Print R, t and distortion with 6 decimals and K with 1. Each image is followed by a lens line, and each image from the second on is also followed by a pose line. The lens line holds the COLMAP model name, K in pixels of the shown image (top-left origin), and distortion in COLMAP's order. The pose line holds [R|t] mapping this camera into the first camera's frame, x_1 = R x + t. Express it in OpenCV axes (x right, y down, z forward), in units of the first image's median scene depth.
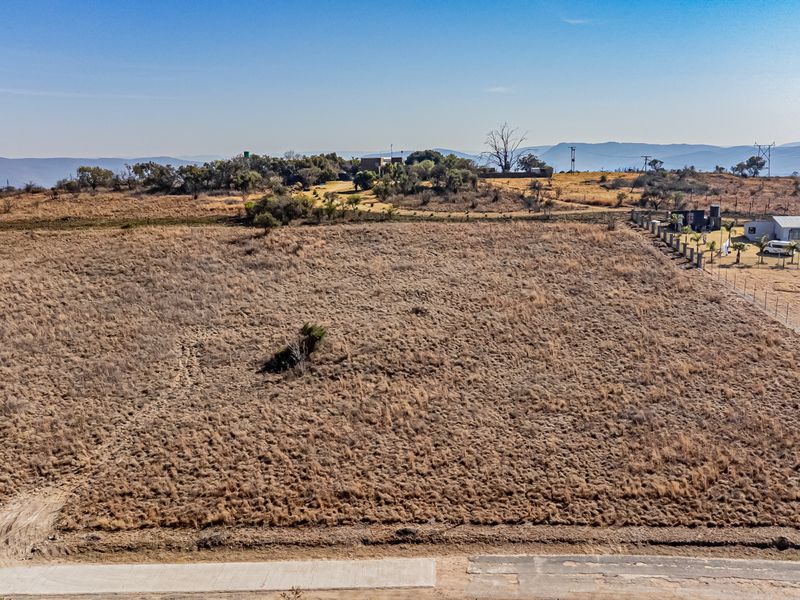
lens RADIAL K [[789.5, 0, 401.7], [0, 789.5, 303.3], [0, 0, 1]] dist [0.048808, 0.000000]
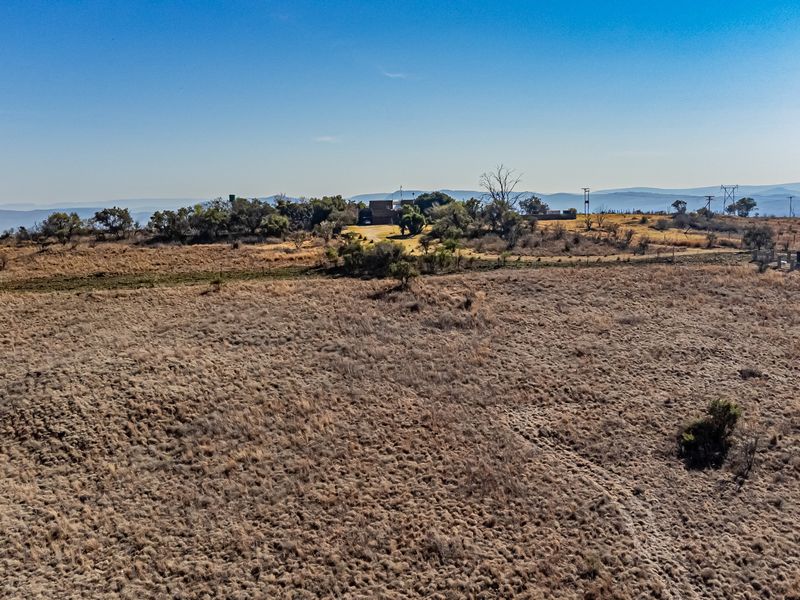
lens RADIAL K [[789.5, 0, 399.1], [0, 789.5, 307.3], [0, 0, 1]] dist [0.048808, 0.000000]
pose [[0.978221, -0.033194, 0.204892, -0.332793], [0.043987, 0.997862, -0.048346, -0.023289], [-0.202849, 0.056305, 0.977590, 0.165968]]
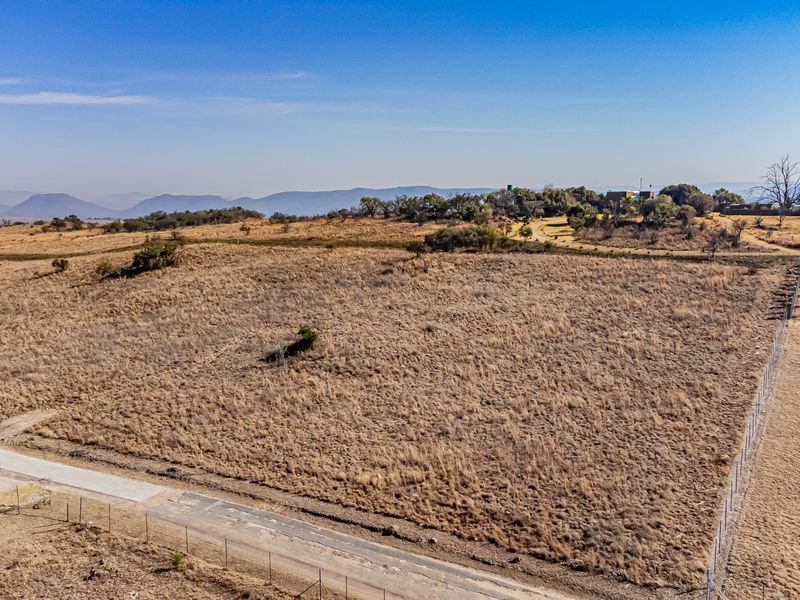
lens RADIAL K [[789.5, 0, 400.9], [0, 789.5, 298.4], [0, 0, 1]] dist [0.048808, 0.000000]
pose [[0.873609, 0.079701, -0.480057, 0.340565], [-0.100847, 0.994732, -0.018372, -0.005753], [0.476064, 0.064462, 0.877045, -0.007325]]
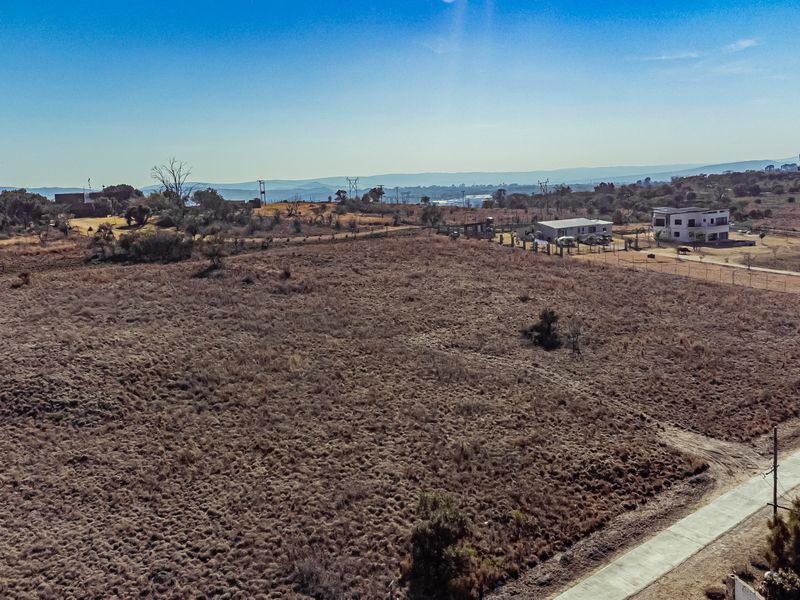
lens RADIAL K [[789.5, 0, 400.4], [0, 789.5, 300.7], [0, 0, 1]] dist [0.048808, 0.000000]
pose [[0.725259, -0.116383, 0.678568, -0.629121], [0.154372, 0.988003, 0.004461, -0.014694], [-0.670946, 0.101516, 0.734524, 0.144852]]
